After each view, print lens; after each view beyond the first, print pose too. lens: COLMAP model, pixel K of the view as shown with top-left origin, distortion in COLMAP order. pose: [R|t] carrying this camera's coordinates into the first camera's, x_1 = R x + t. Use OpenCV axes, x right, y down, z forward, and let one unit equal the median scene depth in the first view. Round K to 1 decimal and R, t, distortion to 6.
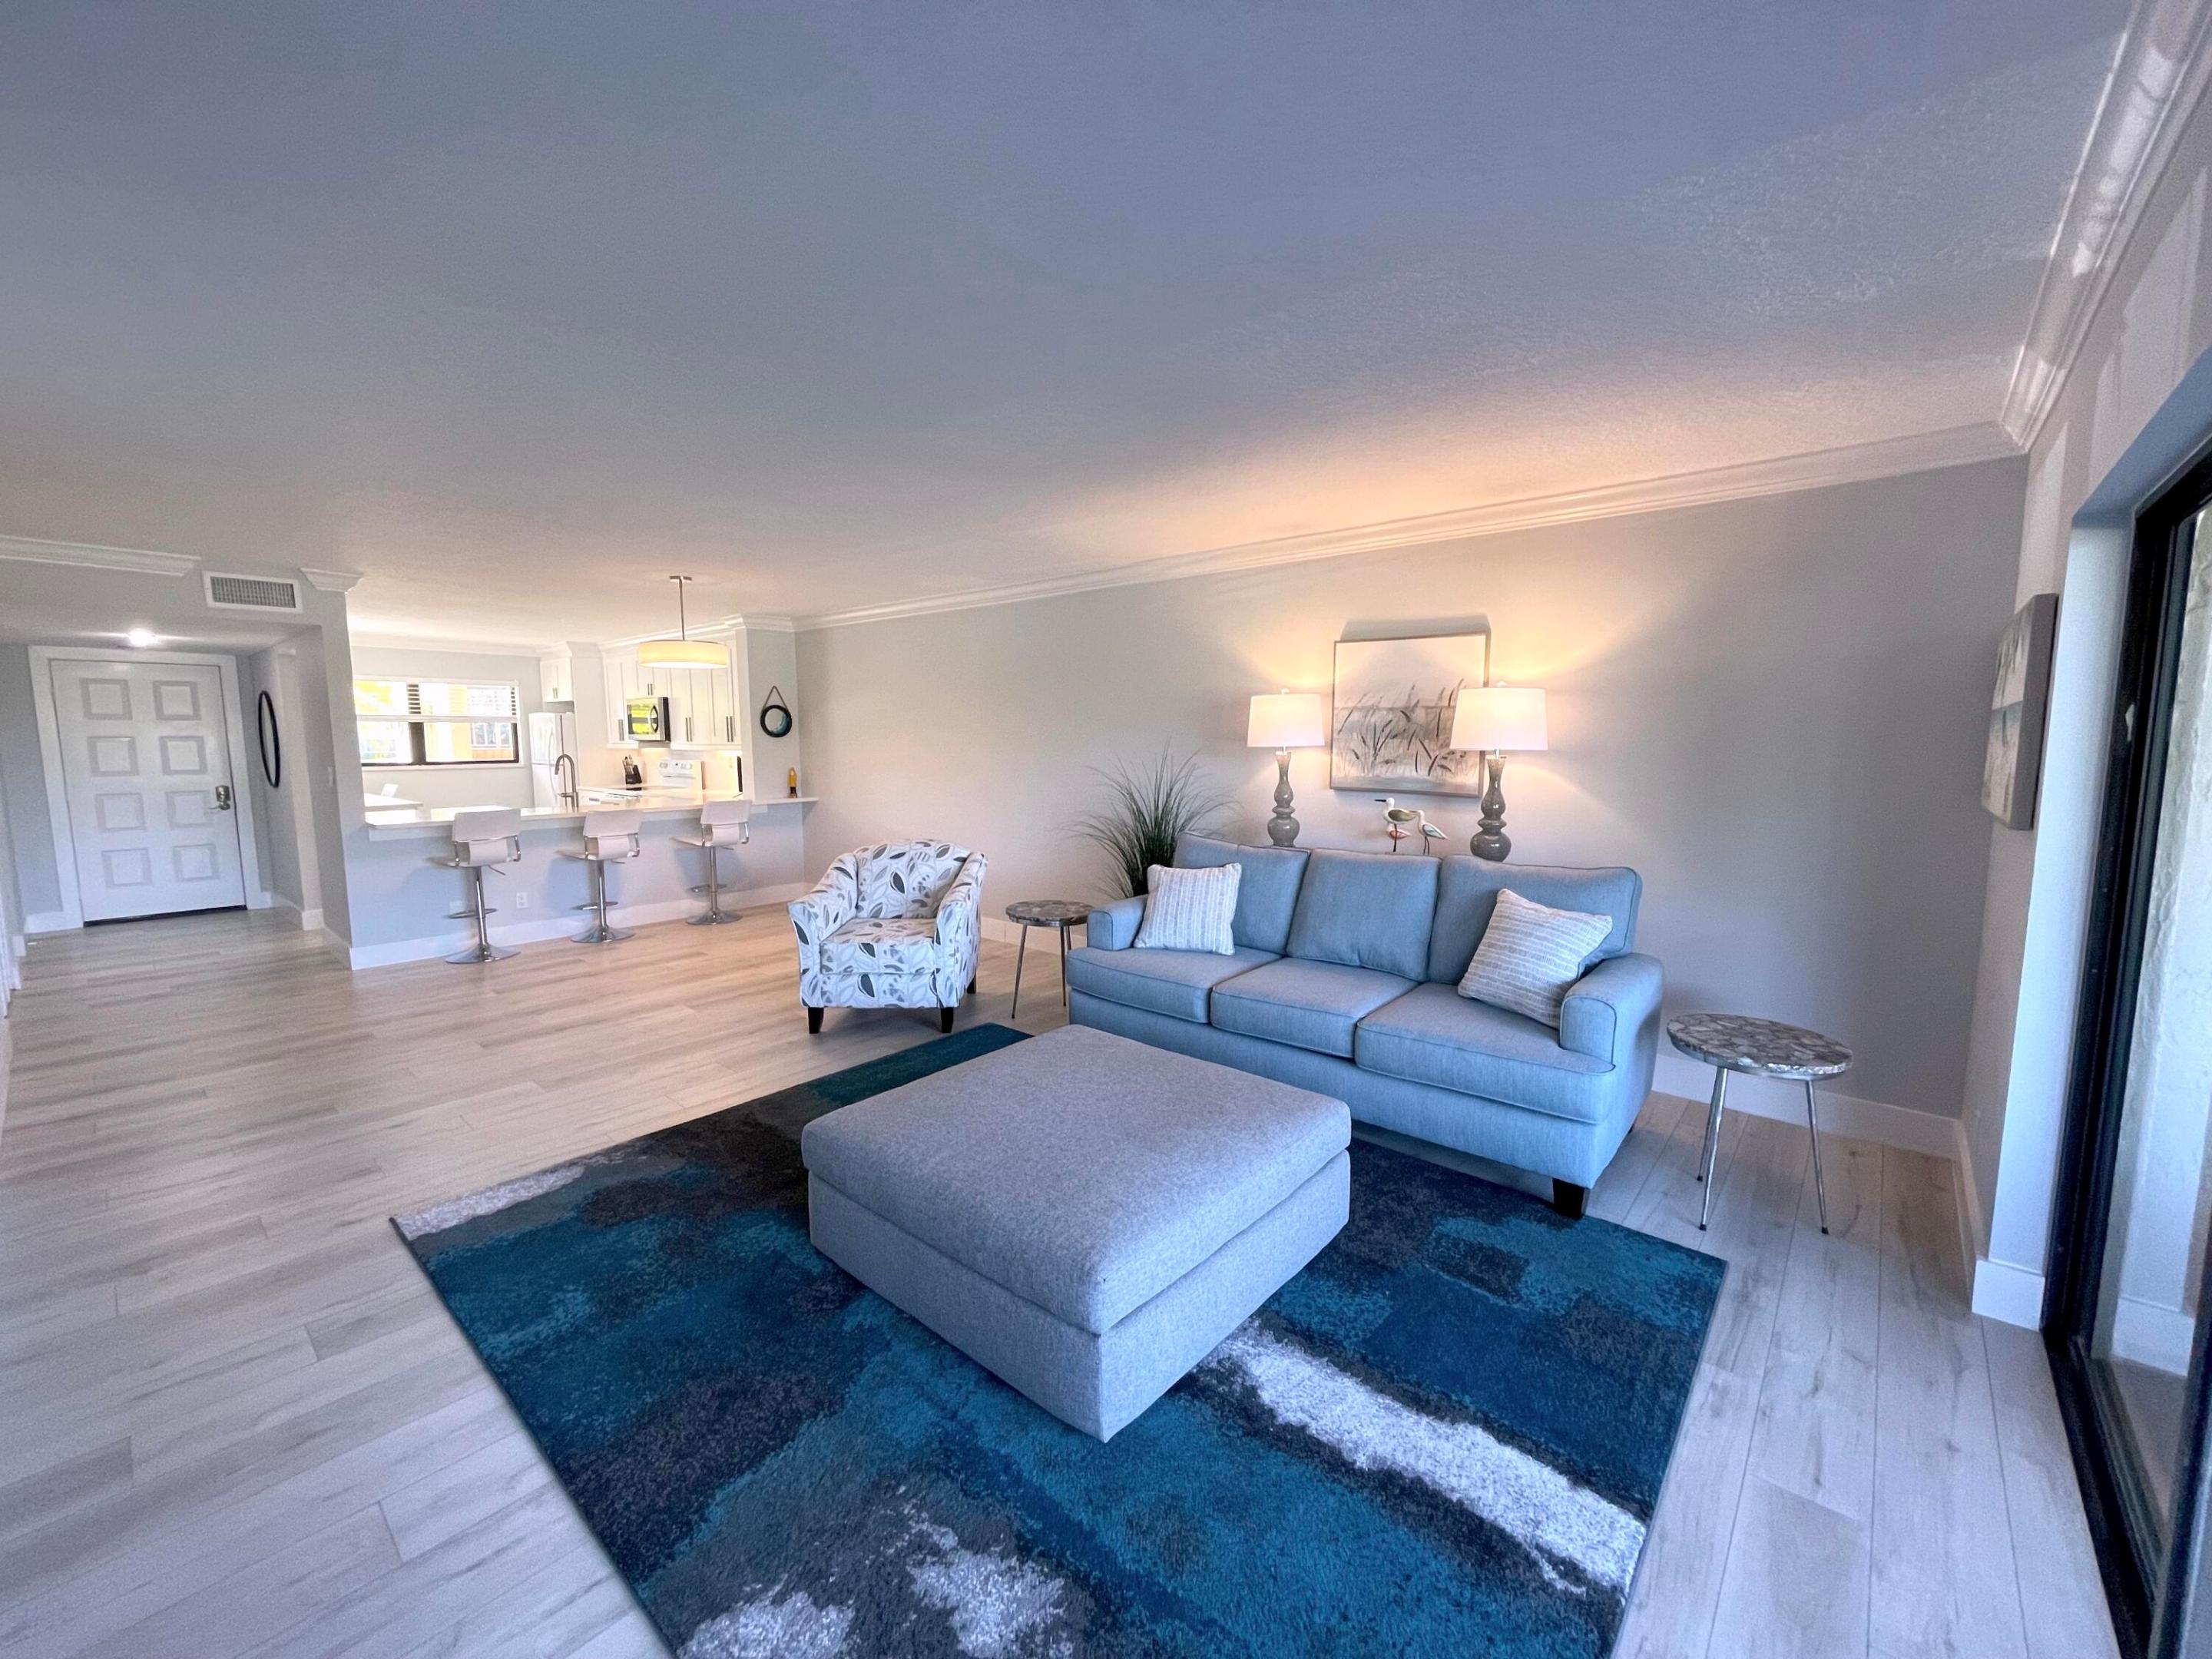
lens RADIAL K [[900.0, 0, 1102.4], [0, 900.0, 833.3], [0, 0, 1]] dist [-0.000901, 0.001261]
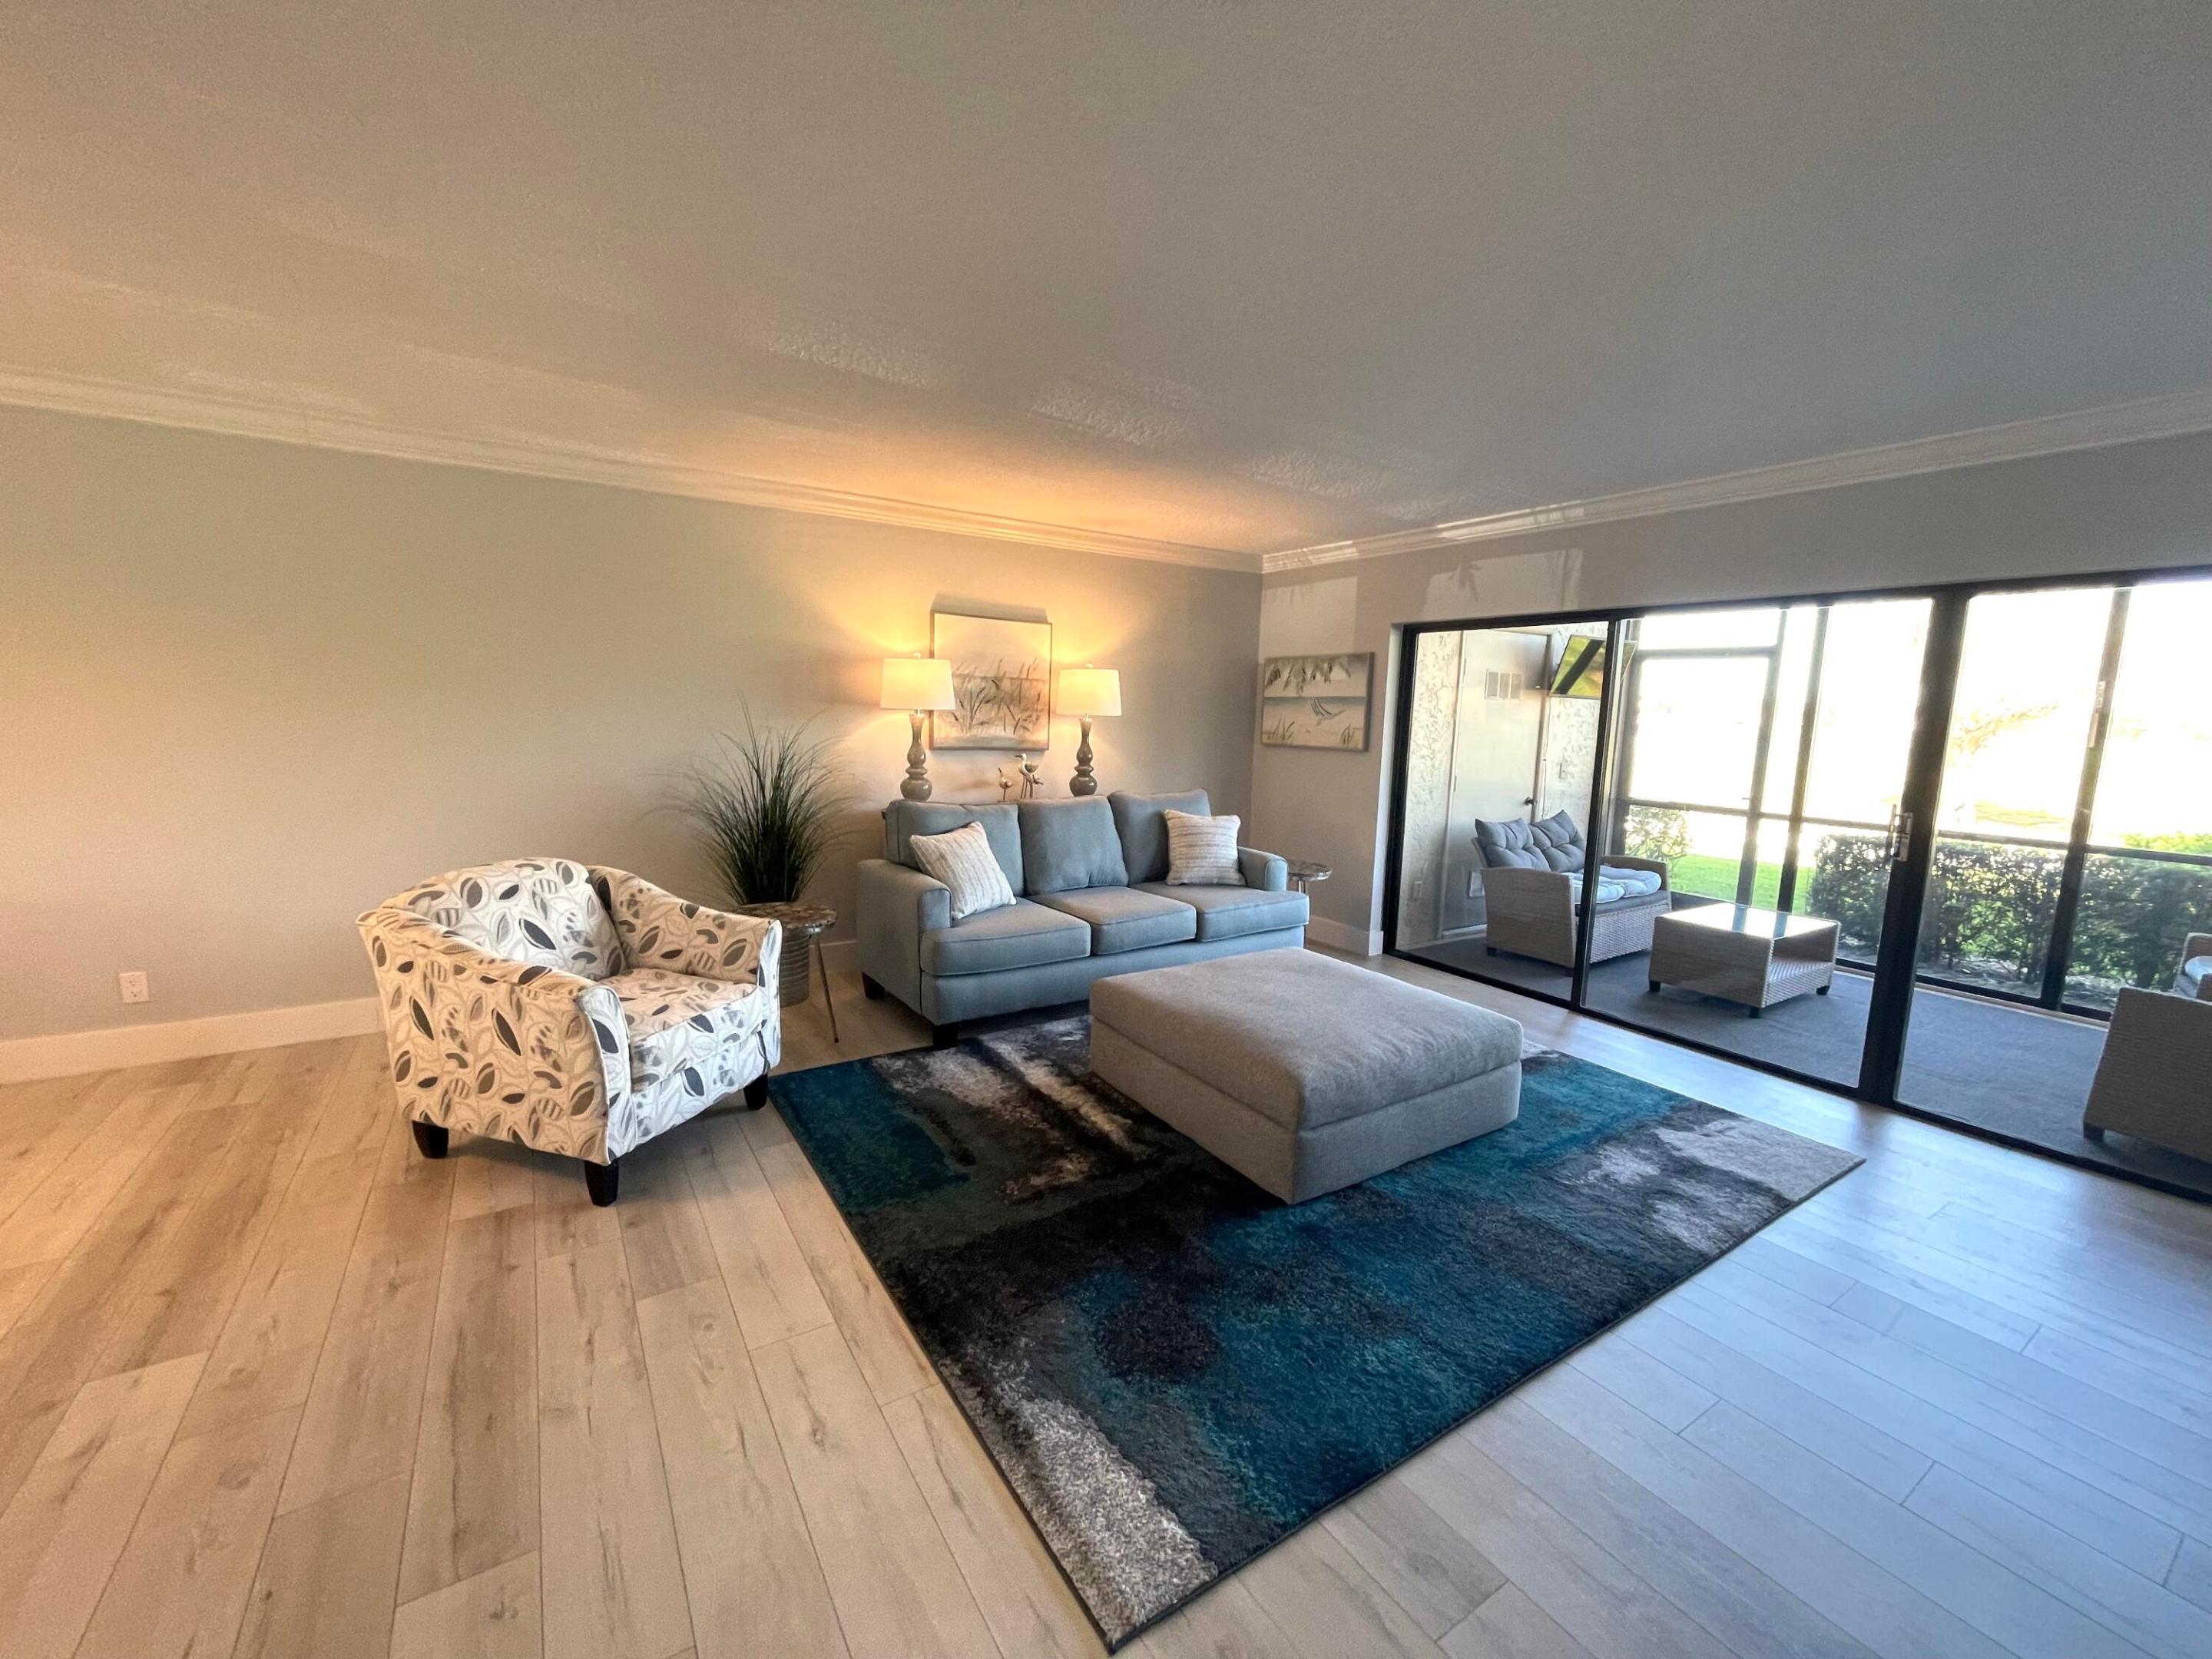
lens RADIAL K [[900.0, 0, 1102.4], [0, 900.0, 833.3], [0, 0, 1]] dist [-0.000901, 0.001261]
pose [[0.274280, -0.127181, 0.953203, -0.774630], [0.076732, 0.990950, 0.110138, -0.055248], [-0.958584, 0.042932, 0.281557, 0.533224]]
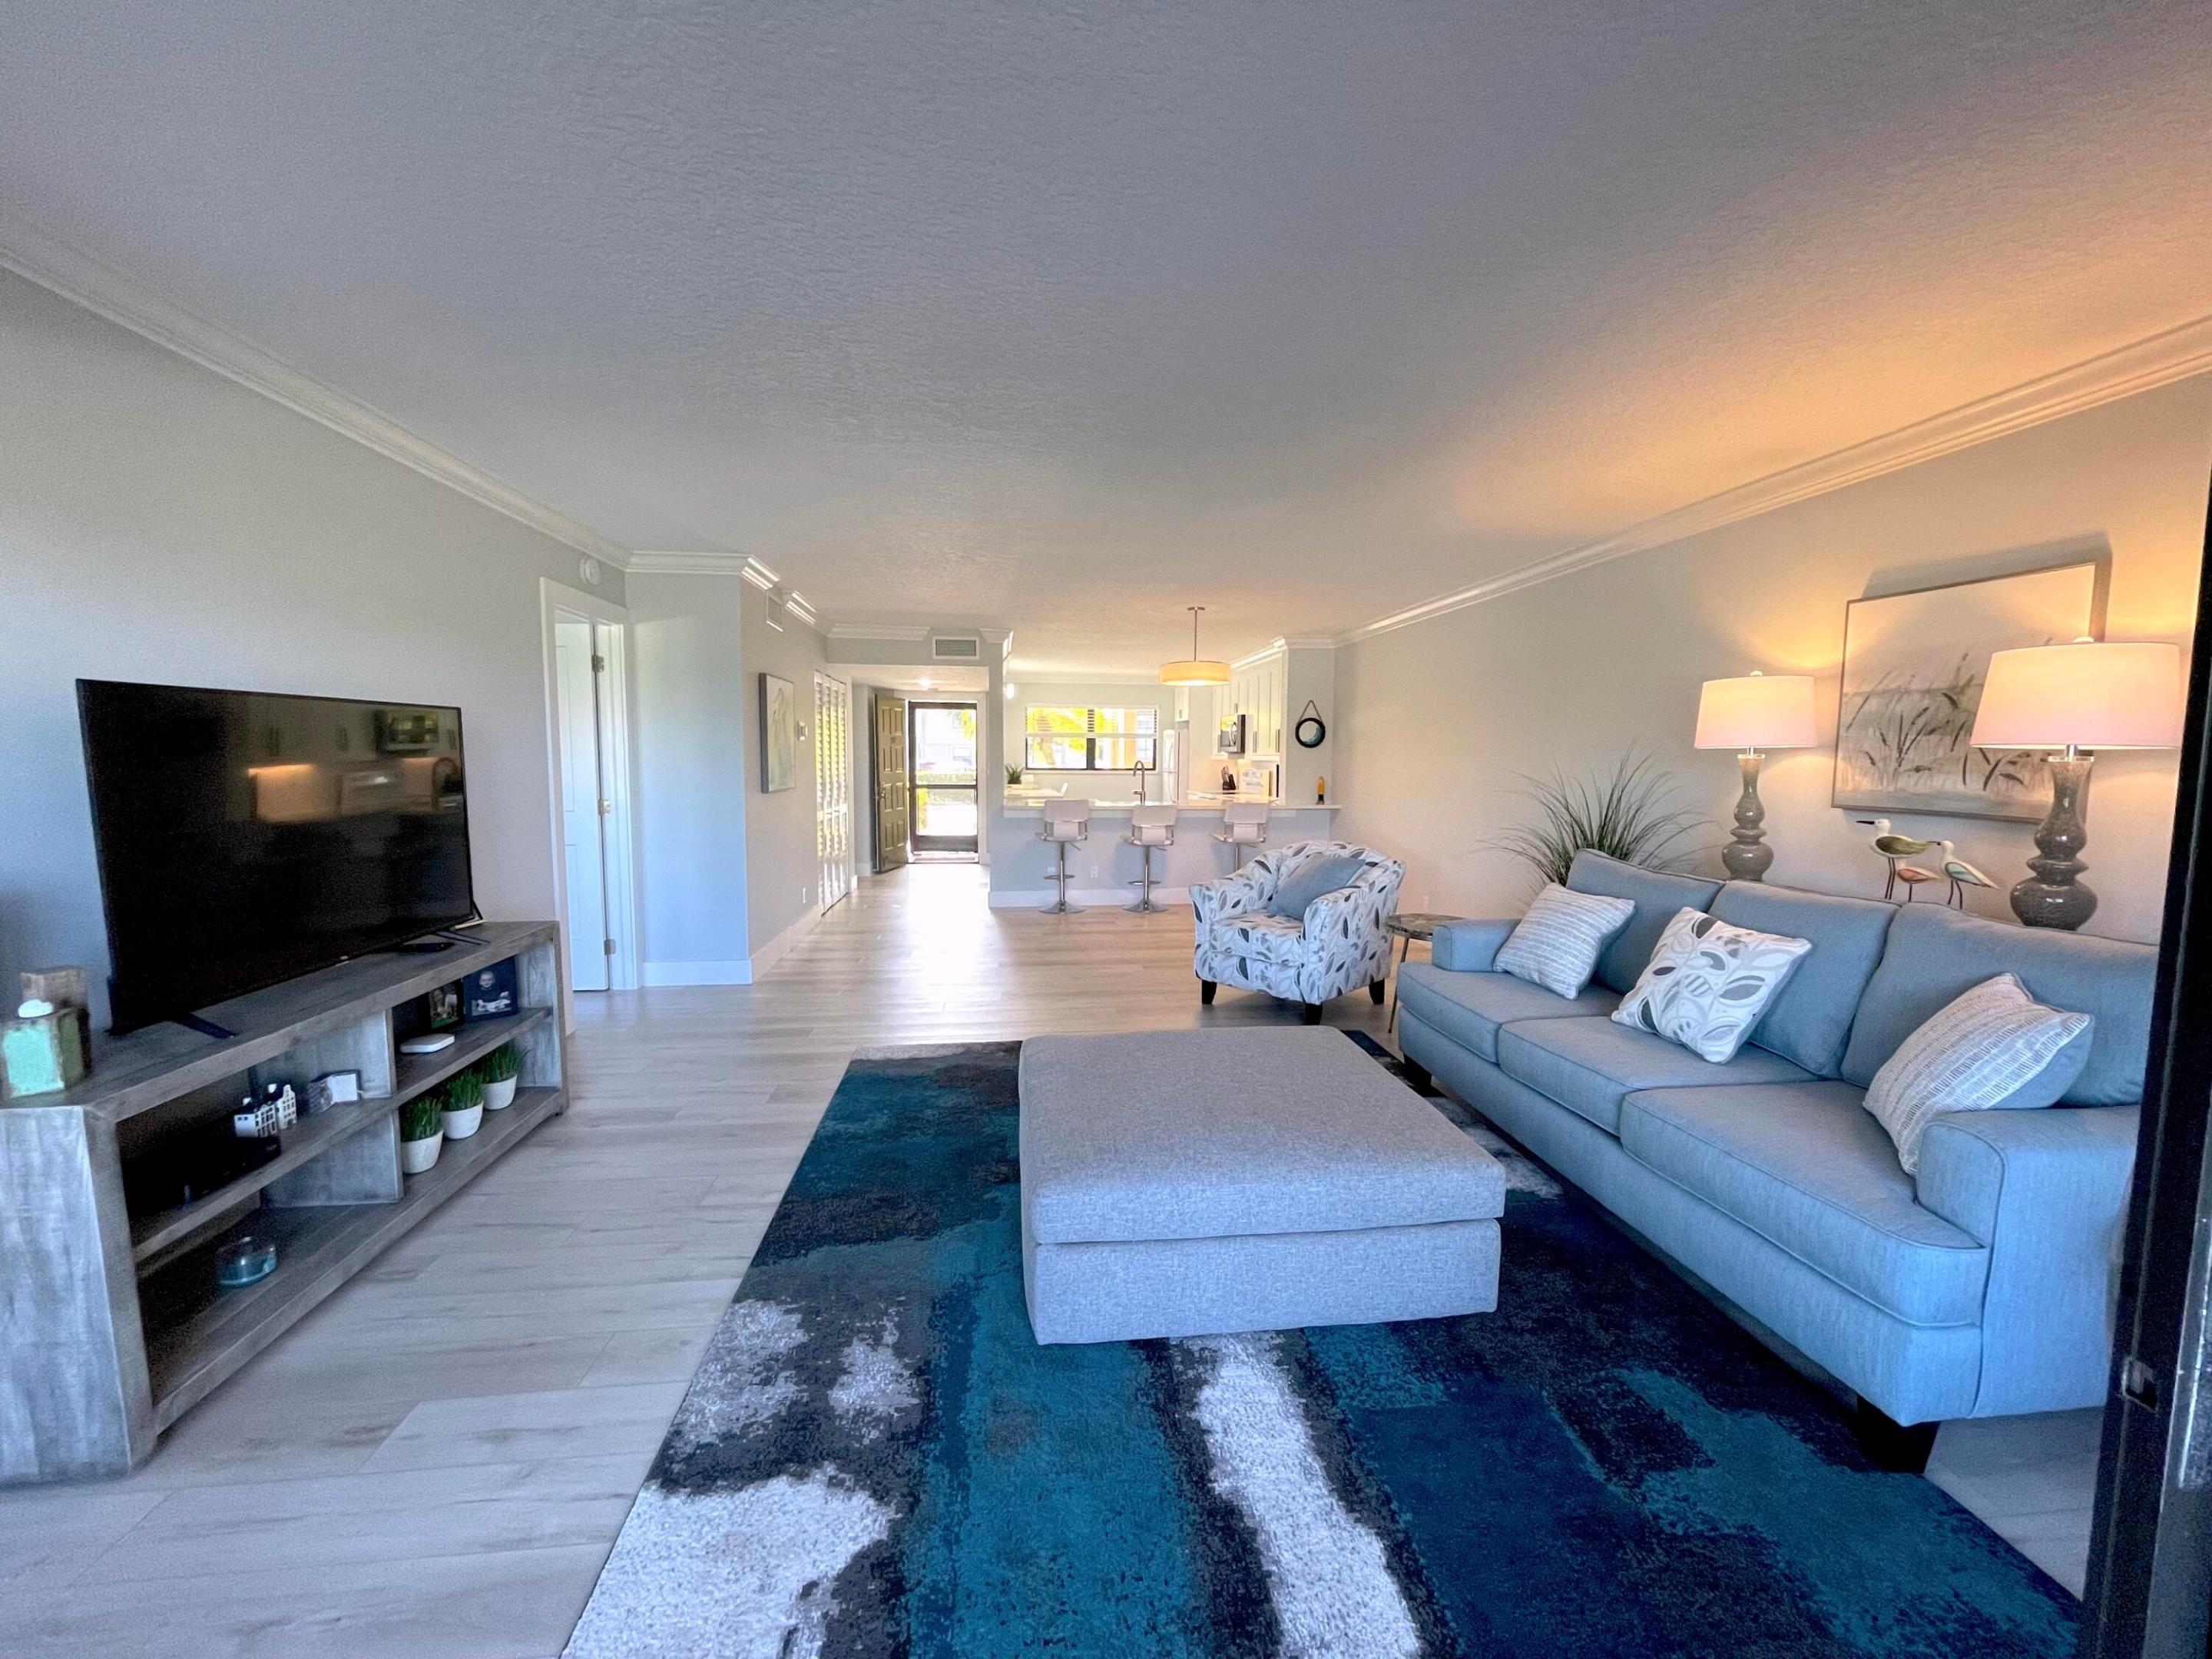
lens RADIAL K [[893.8, 0, 1098.6], [0, 893.8, 837.1], [0, 0, 1]] dist [-0.001568, 0.000136]
pose [[0.734056, 0.067278, -0.675748, 0.324018], [-0.081059, 0.996647, 0.011174, 0.014635], [0.674234, 0.046573, 0.737048, 0.087595]]
